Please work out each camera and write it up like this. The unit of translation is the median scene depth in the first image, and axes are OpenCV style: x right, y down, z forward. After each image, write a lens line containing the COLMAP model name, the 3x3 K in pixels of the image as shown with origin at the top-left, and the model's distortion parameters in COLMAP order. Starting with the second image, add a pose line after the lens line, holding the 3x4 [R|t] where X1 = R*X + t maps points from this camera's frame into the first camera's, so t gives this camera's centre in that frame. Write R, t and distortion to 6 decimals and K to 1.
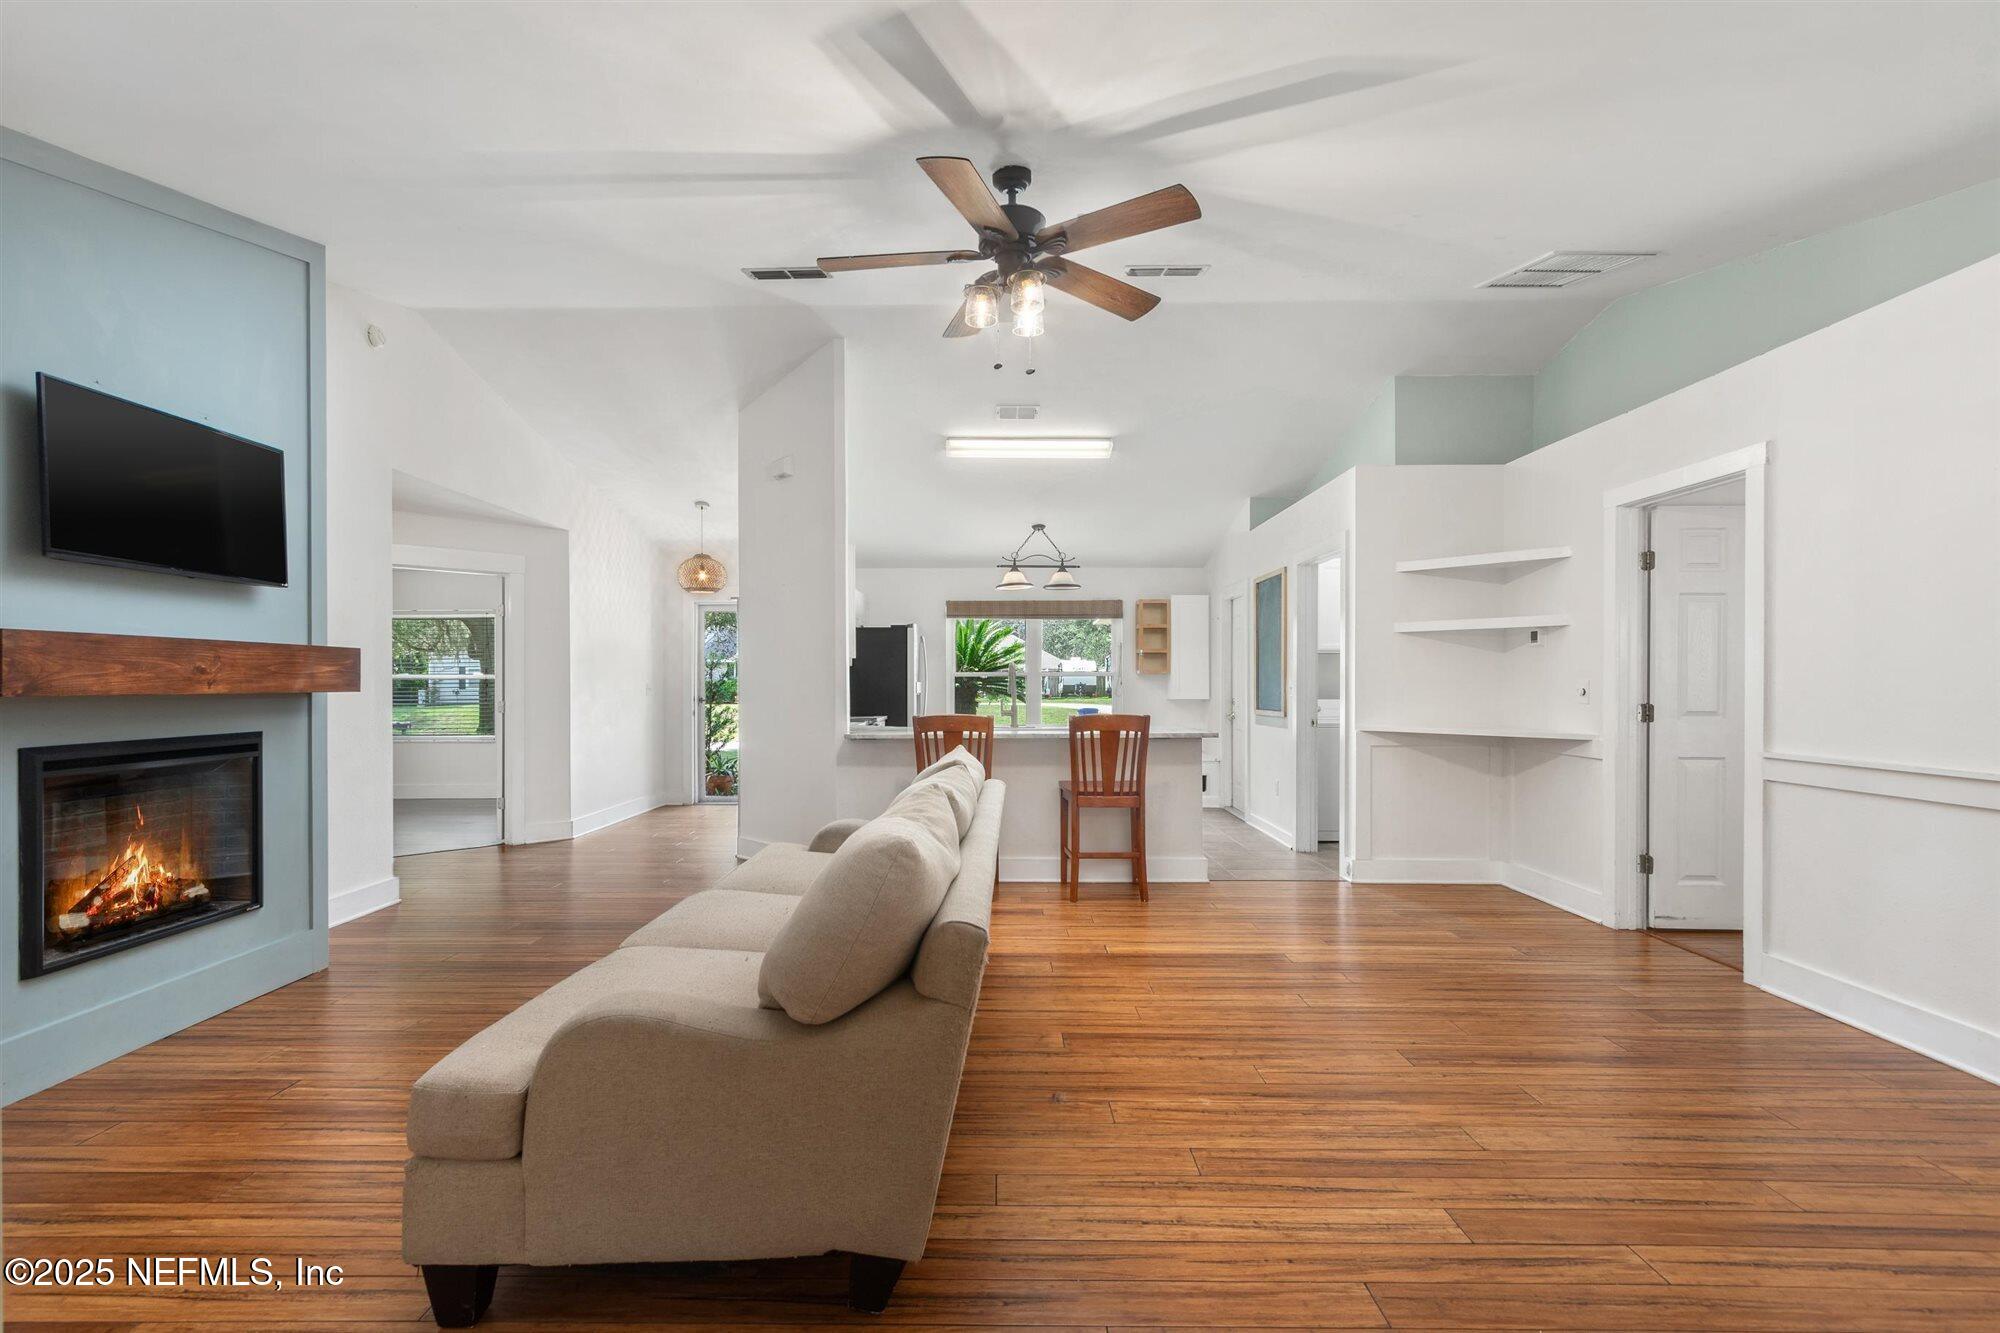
lens RADIAL K [[908.1, 0, 985.8], [0, 908.1, 683.2], [0, 0, 1]] dist [0.002712, -0.000006]
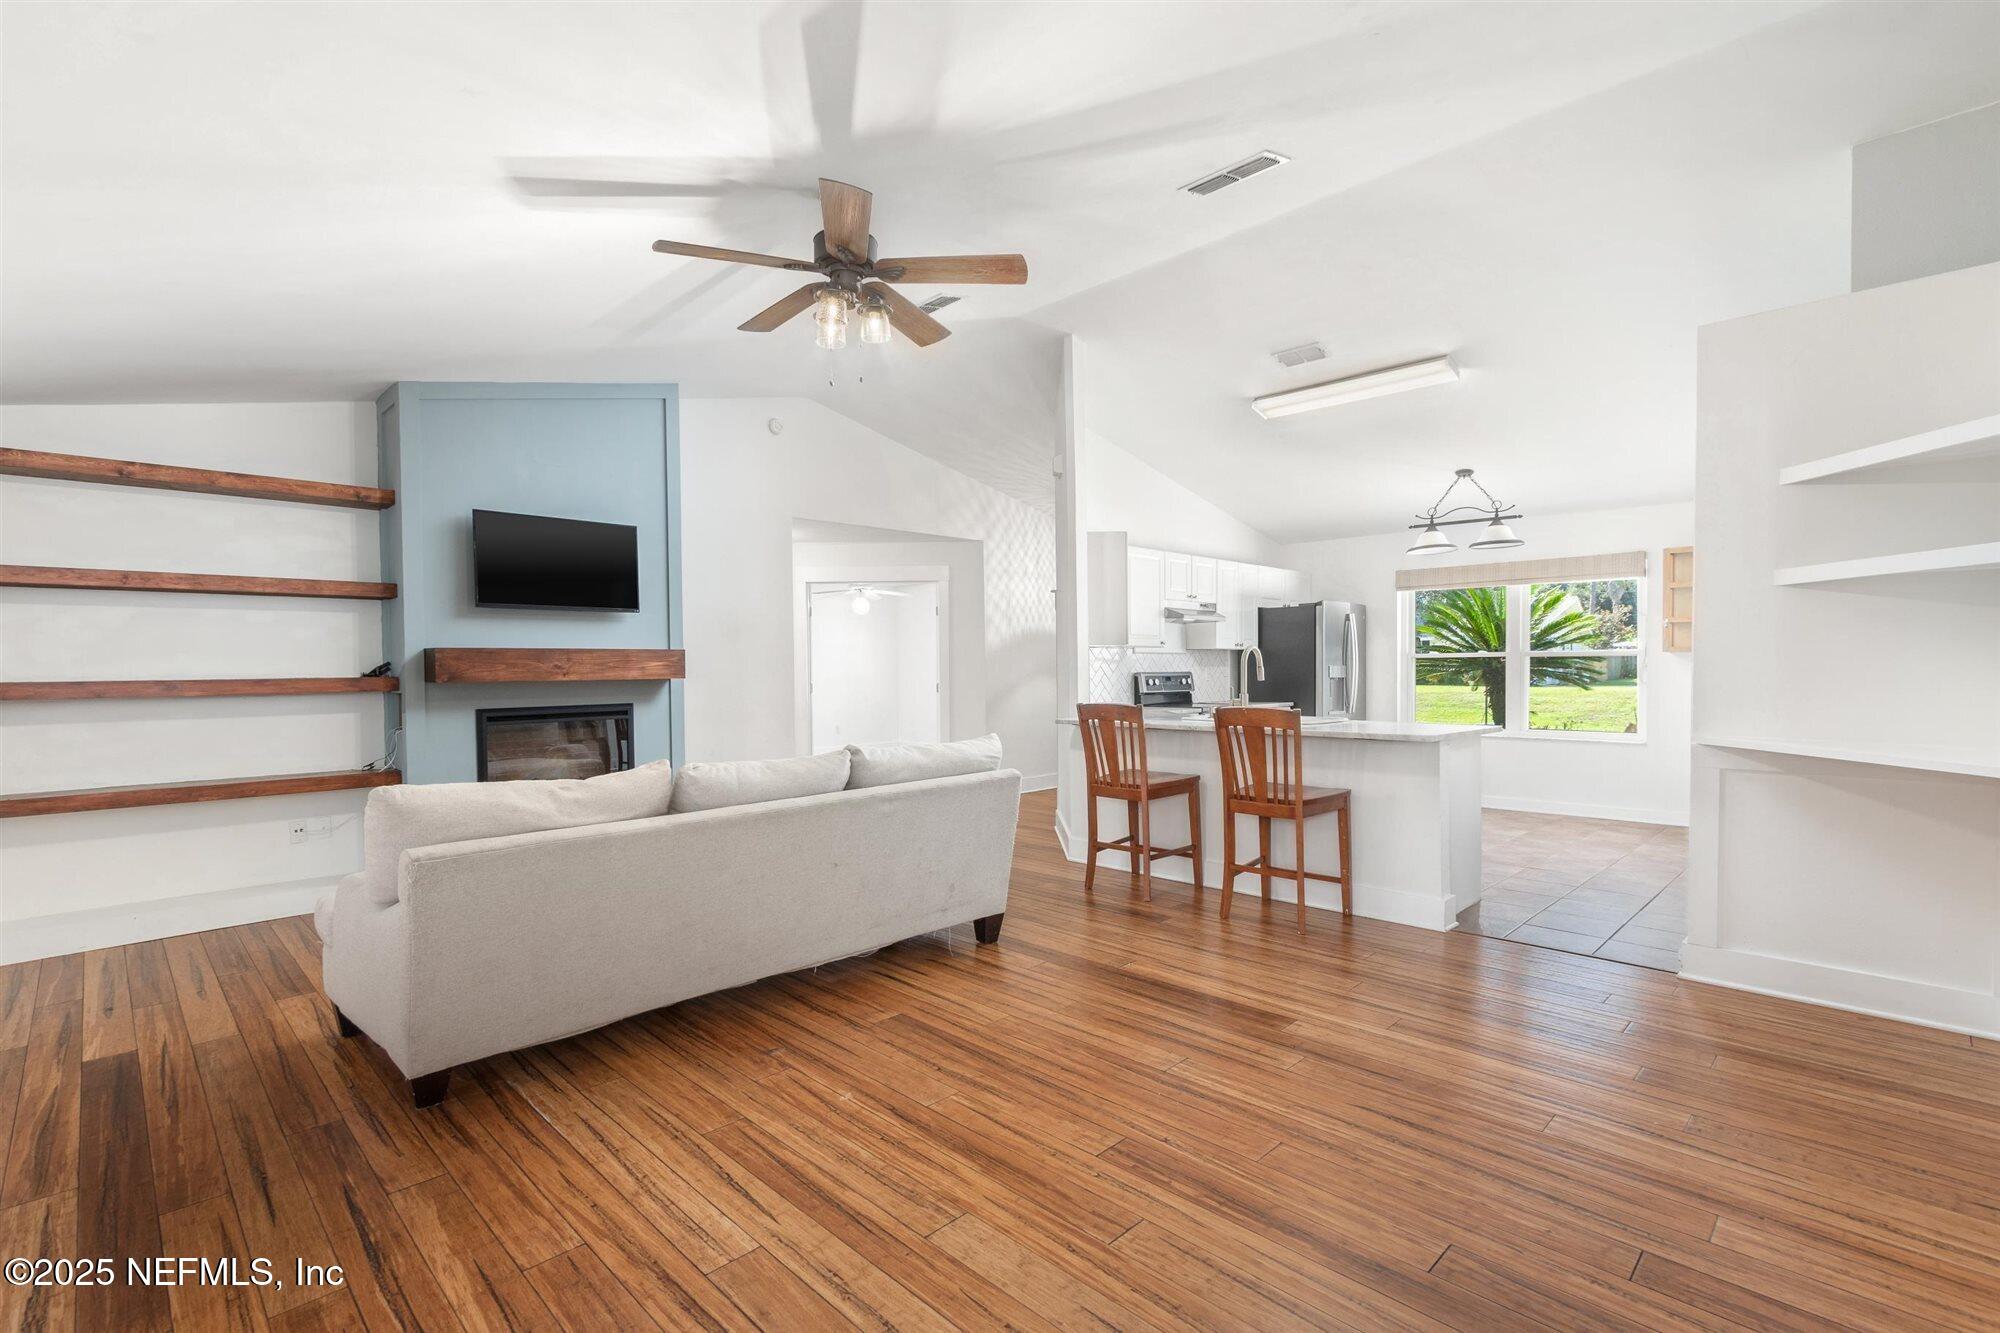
lens RADIAL K [[908.1, 0, 985.8], [0, 908.1, 683.2], [0, 0, 1]] dist [0.002712, -0.000006]
pose [[0.714693, 0.007093, -0.699403, 0.822083], [0.007372, 0.999817, 0.017673, -0.007138], [0.699400, -0.017787, 0.714509, 0.317916]]
